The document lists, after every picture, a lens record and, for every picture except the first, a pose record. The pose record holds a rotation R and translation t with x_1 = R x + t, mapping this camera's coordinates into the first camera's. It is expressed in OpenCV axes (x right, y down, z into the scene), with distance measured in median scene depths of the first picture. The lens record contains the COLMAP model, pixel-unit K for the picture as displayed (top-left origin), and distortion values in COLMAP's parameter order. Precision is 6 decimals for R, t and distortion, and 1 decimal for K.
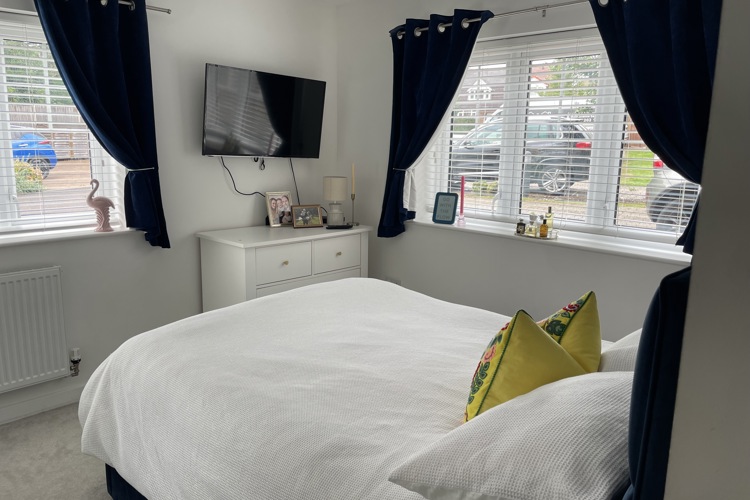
lens RADIAL K [[568.9, 0, 369.3], [0, 568.9, 245.6], [0, 0, 1]] dist [0.101818, -0.140877]
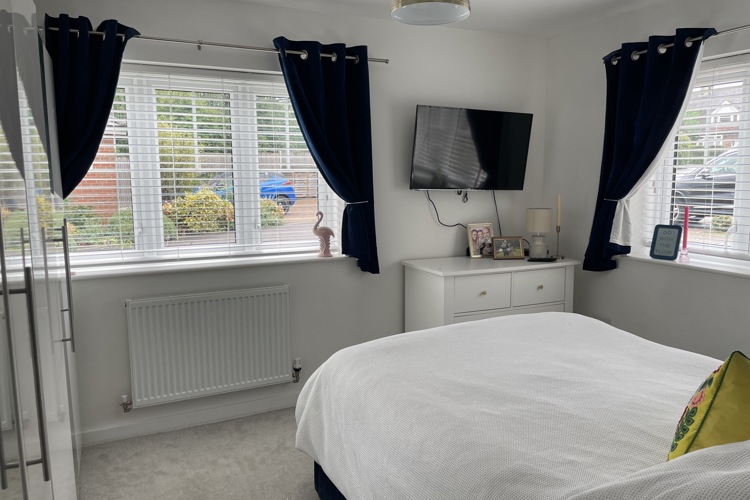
lens RADIAL K [[568.9, 0, 369.3], [0, 568.9, 245.6], [0, 0, 1]] dist [0.101818, -0.140877]
pose [[0.935061, 0.021669, -0.353823, 0.020794], [-0.043226, 0.997651, -0.053138, 0.009508], [0.351841, 0.064981, 0.933802, -0.021461]]
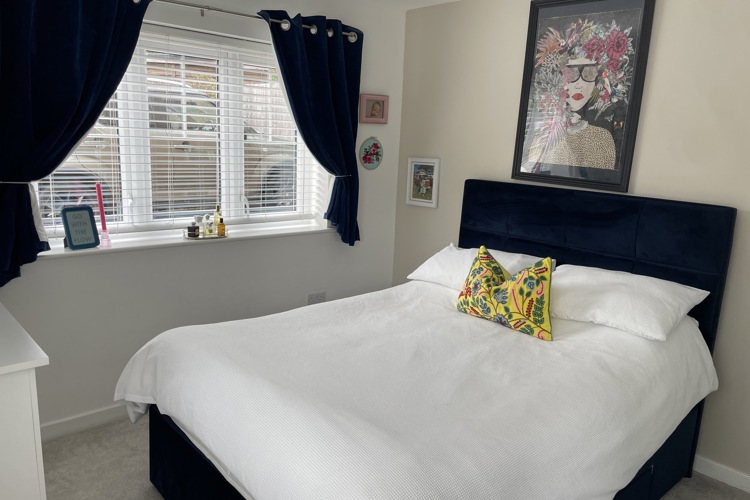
lens RADIAL K [[568.9, 0, 369.3], [0, 568.9, 245.6], [0, 0, 1]] dist [0.101818, -0.140877]
pose [[0.075936, -0.211271, 0.974473, -0.663140], [0.145223, 0.969218, 0.198815, -0.157520], [-0.986481, 0.126419, 0.104280, 0.613482]]
